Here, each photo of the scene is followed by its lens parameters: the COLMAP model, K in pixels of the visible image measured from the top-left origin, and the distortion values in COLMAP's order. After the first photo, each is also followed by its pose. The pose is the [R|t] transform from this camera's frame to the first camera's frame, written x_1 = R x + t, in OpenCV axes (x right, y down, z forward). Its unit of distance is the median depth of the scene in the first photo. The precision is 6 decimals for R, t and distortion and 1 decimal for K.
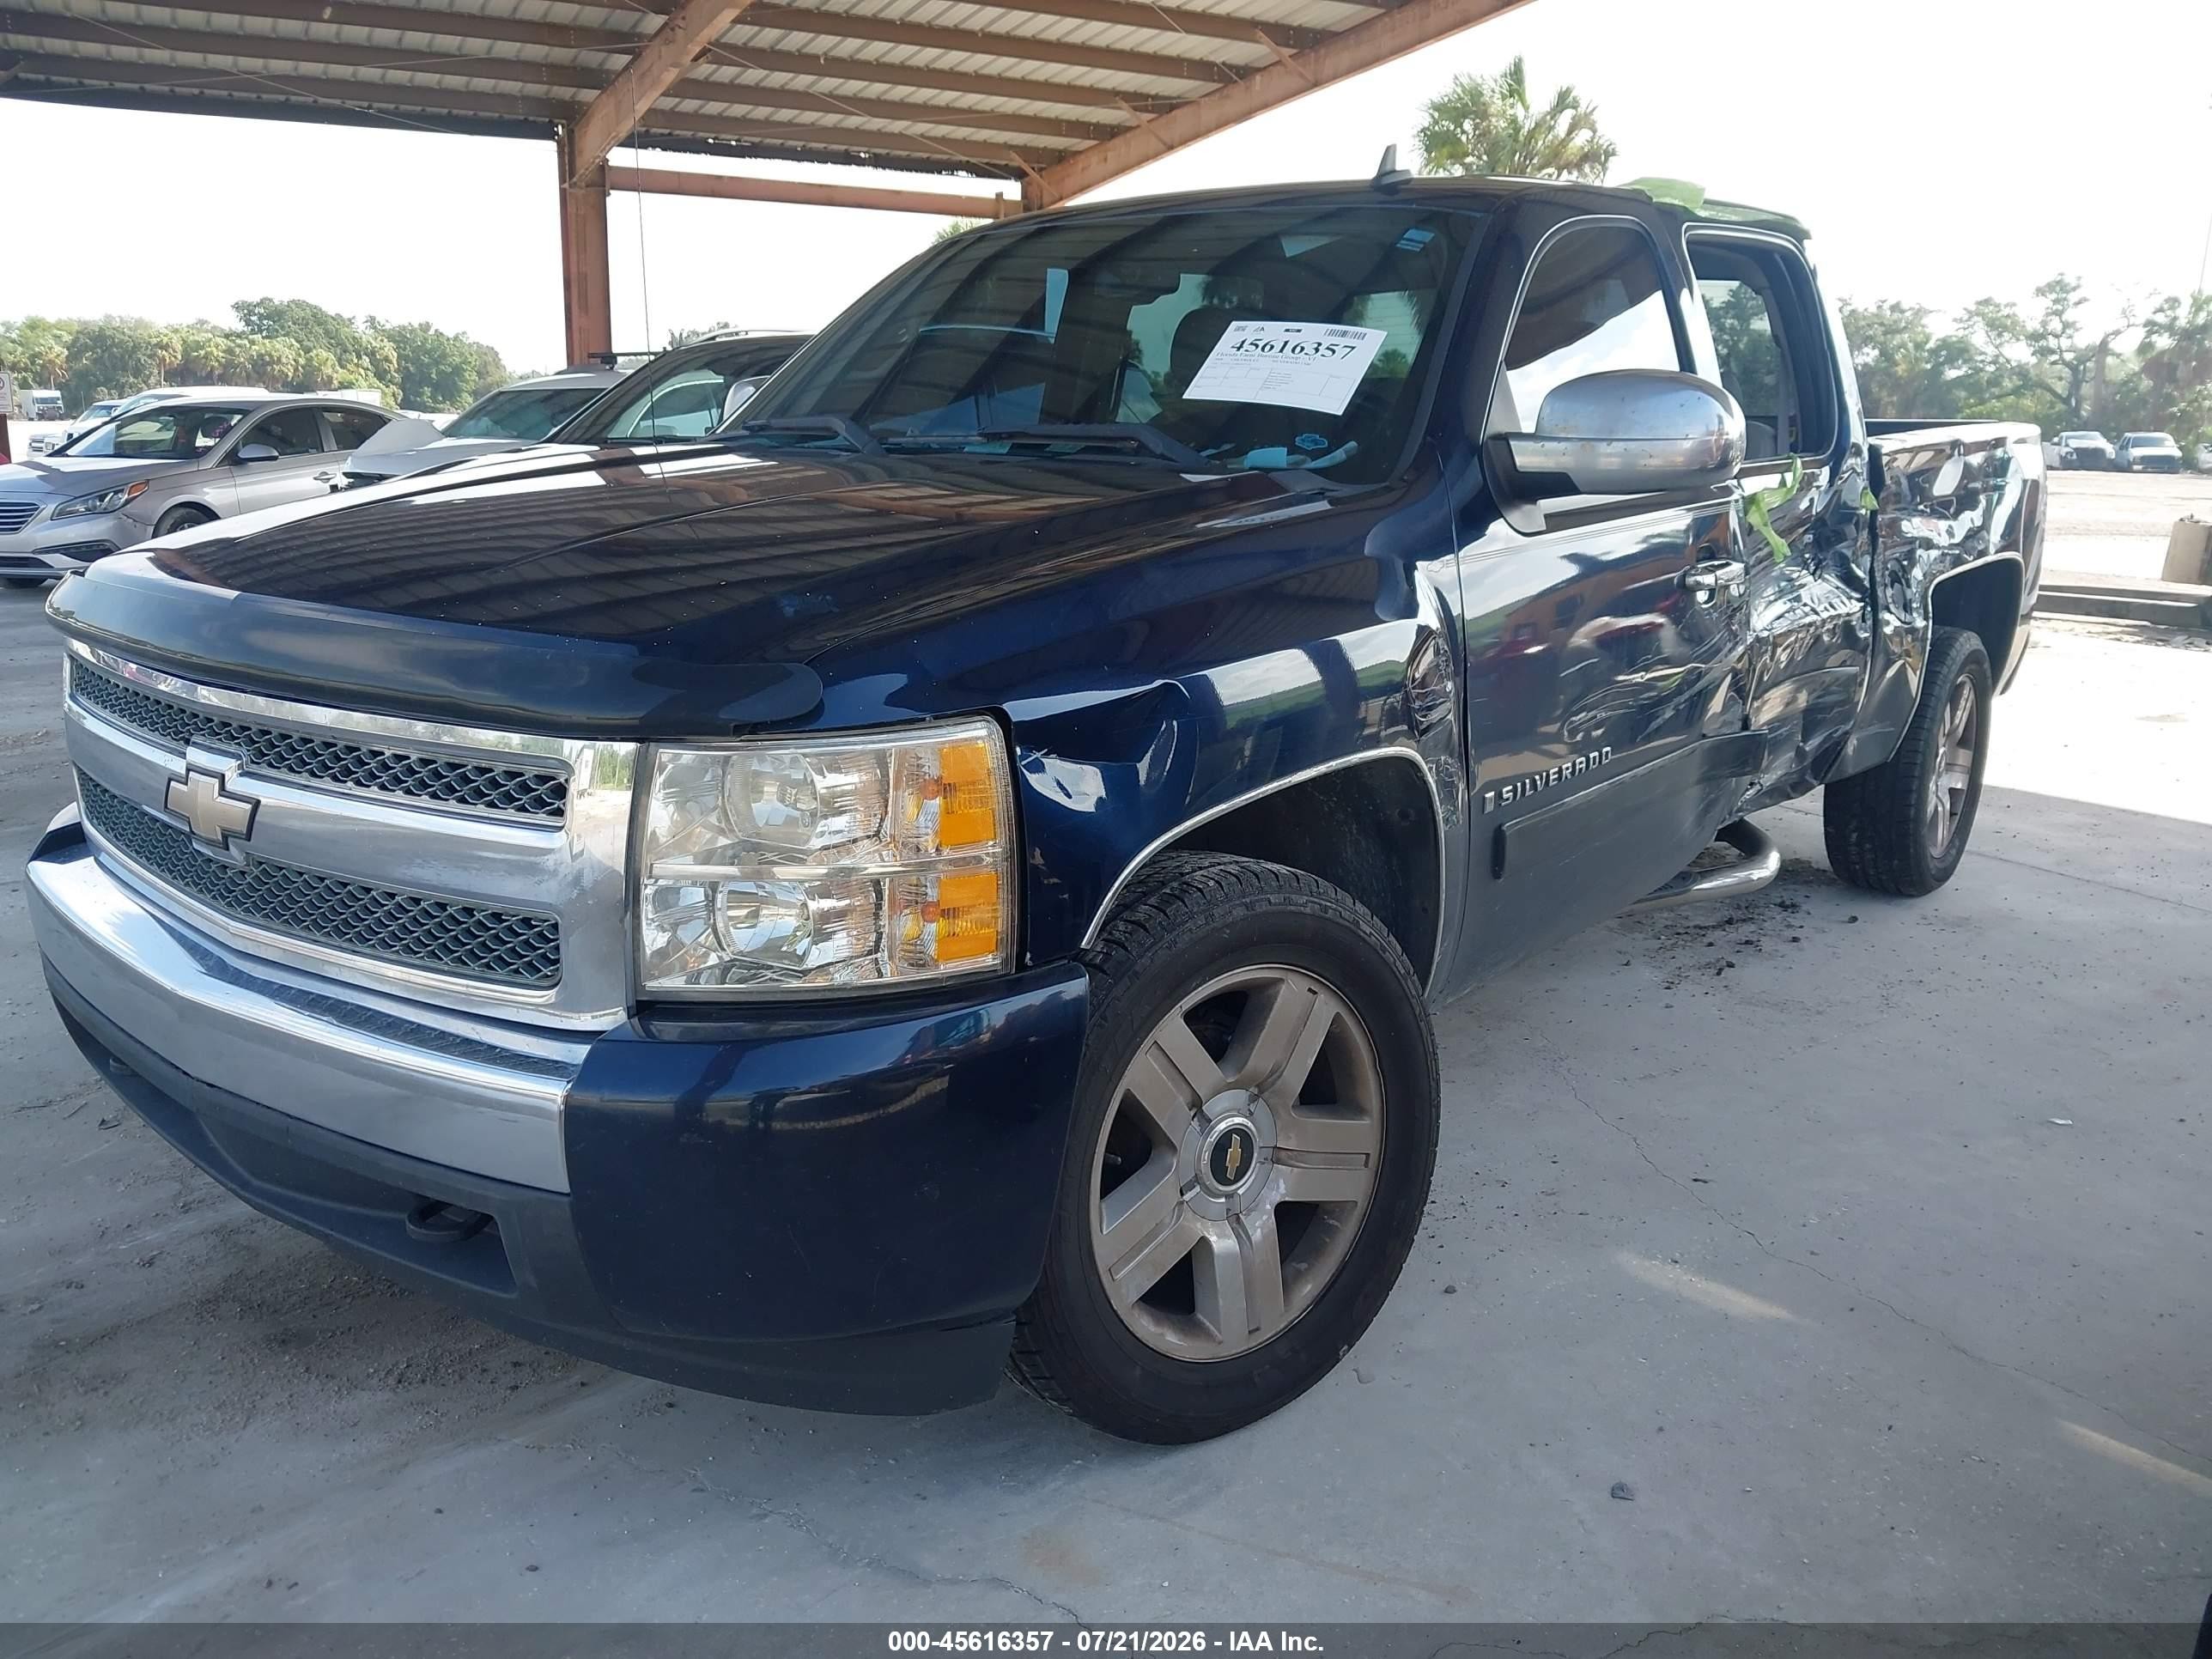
lens RADIAL K [[1827.8, 0, 1106.0], [0, 1827.8, 829.5], [0, 0, 1]] dist [0.052966, -0.207476]
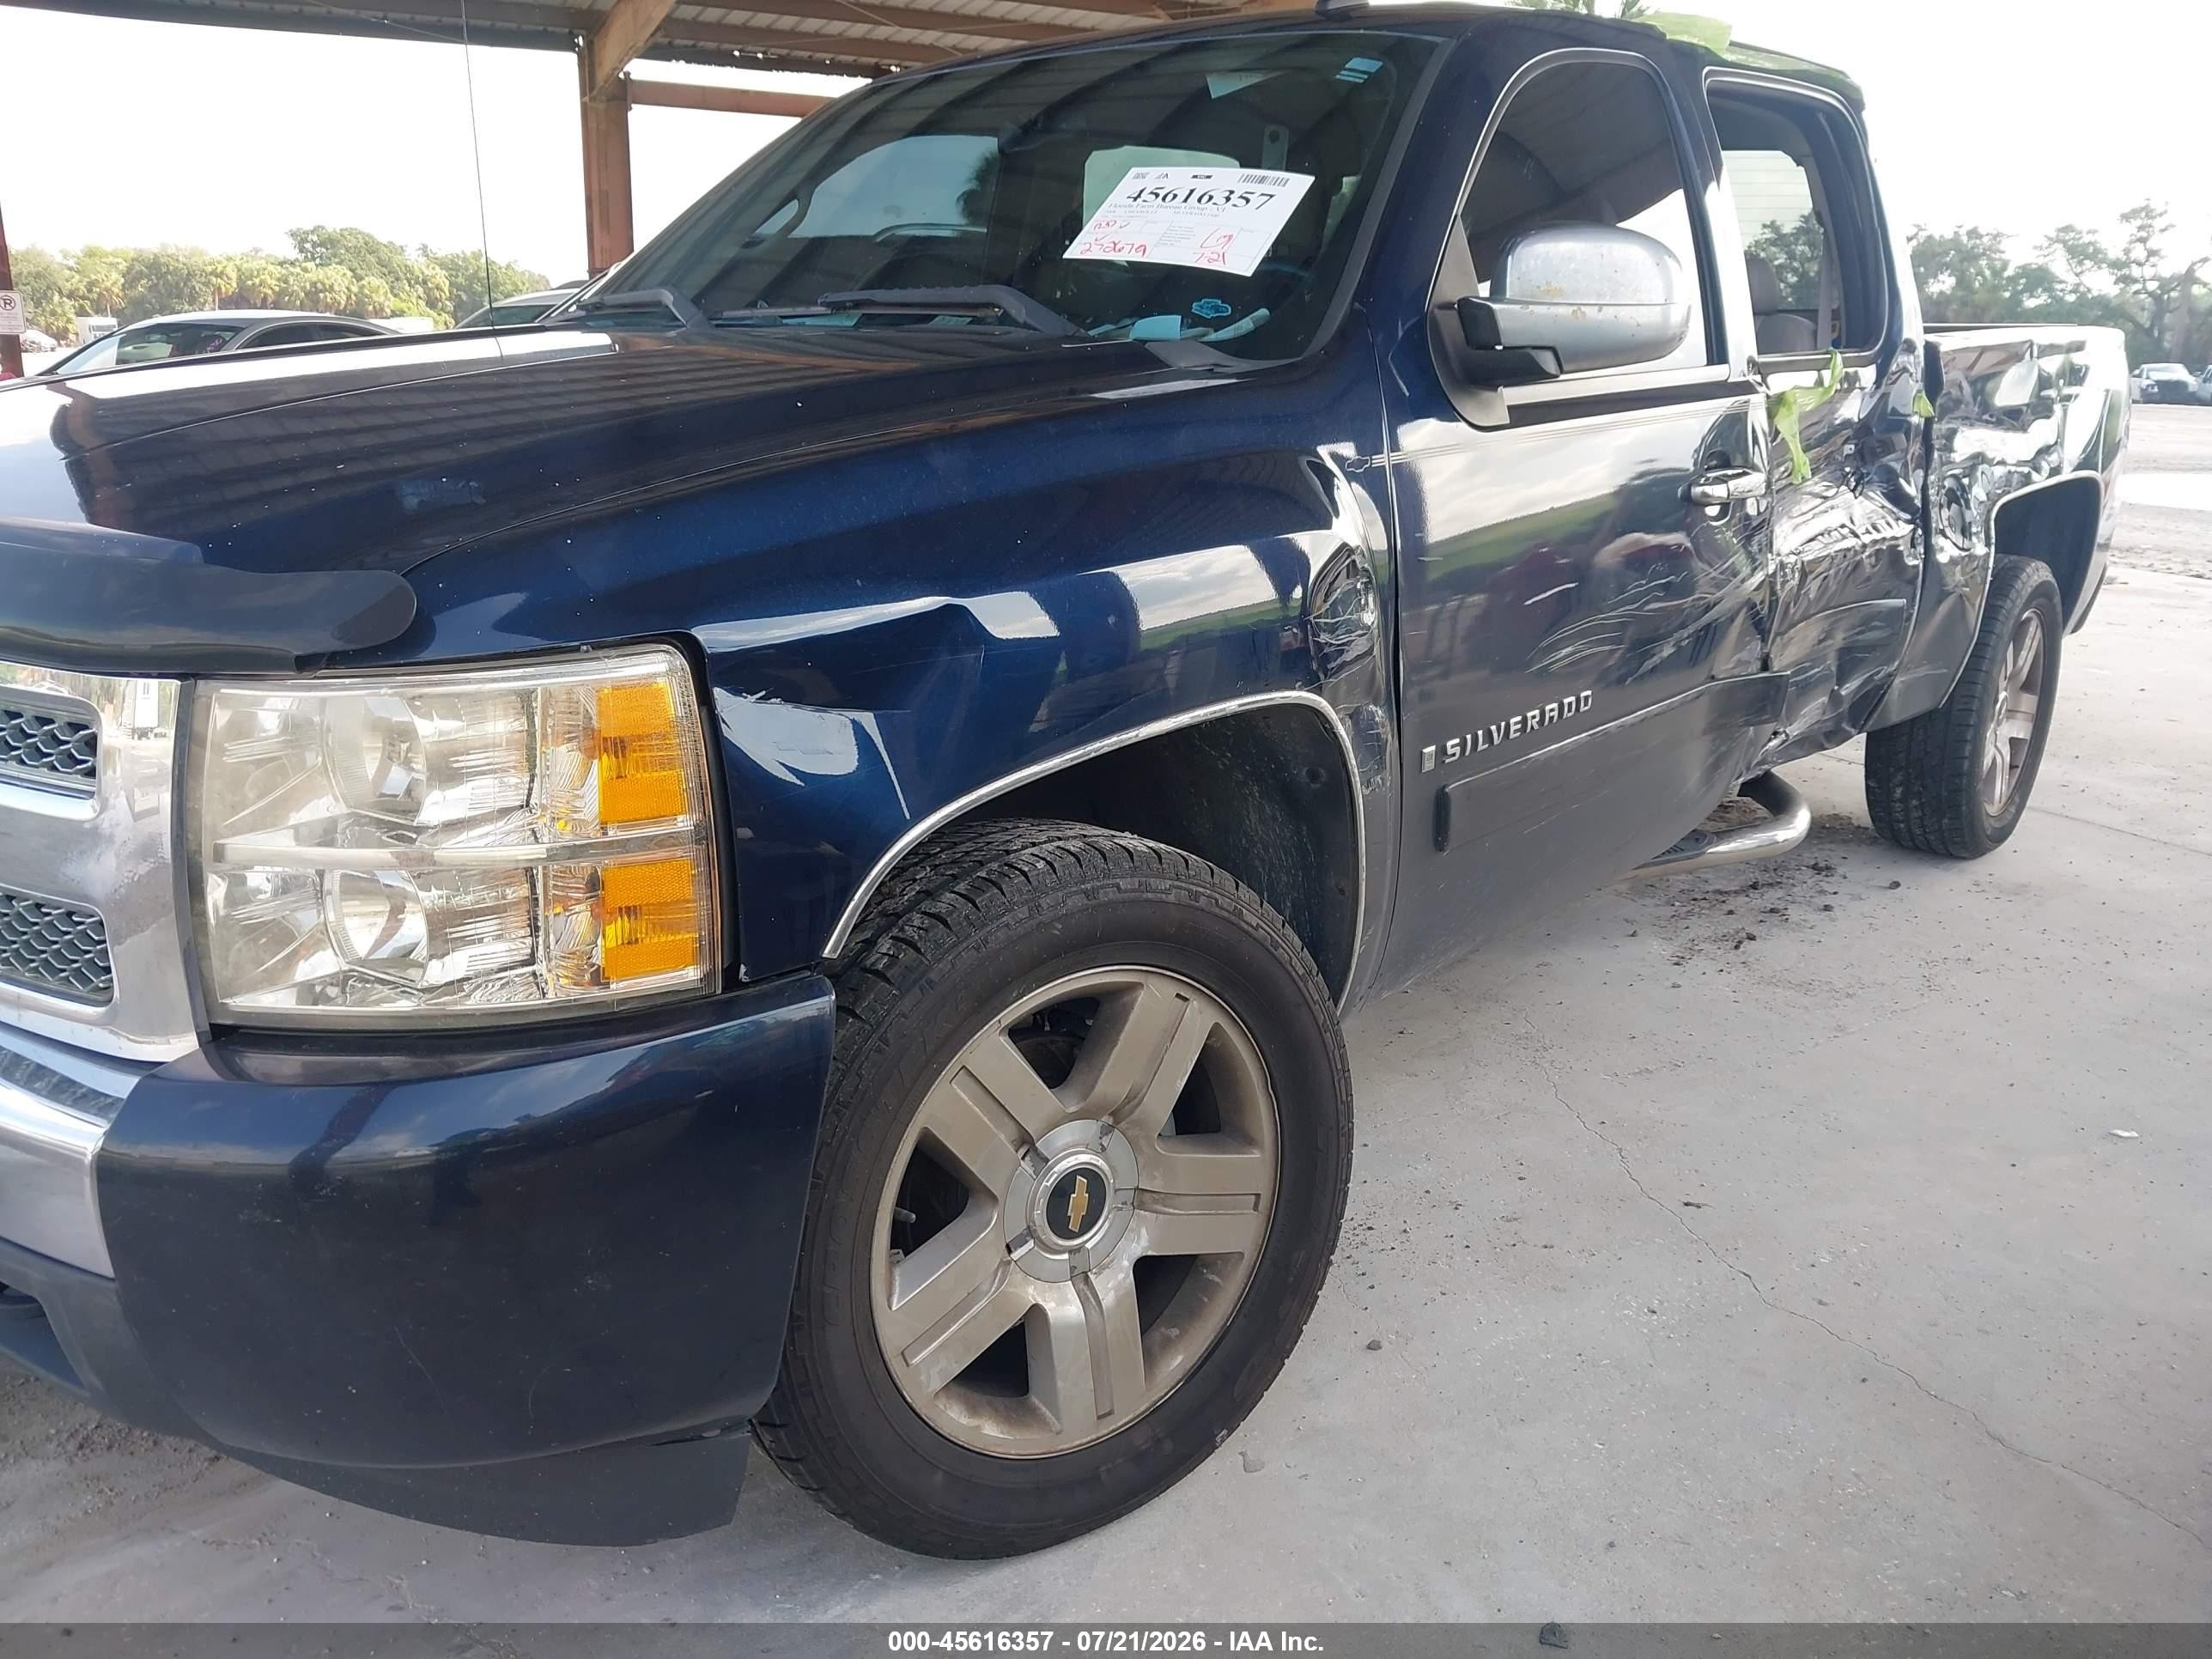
lens RADIAL K [[1792.3, 0, 1113.3], [0, 1792.3, 839.3], [0, 0, 1]] dist [0.045947, -0.151302]
pose [[0.999388, 0.009787, -0.033570, 0.062306], [-0.008343, 0.999045, 0.042895, -0.007984], [0.033958, -0.042589, 0.998515, 0.126661]]
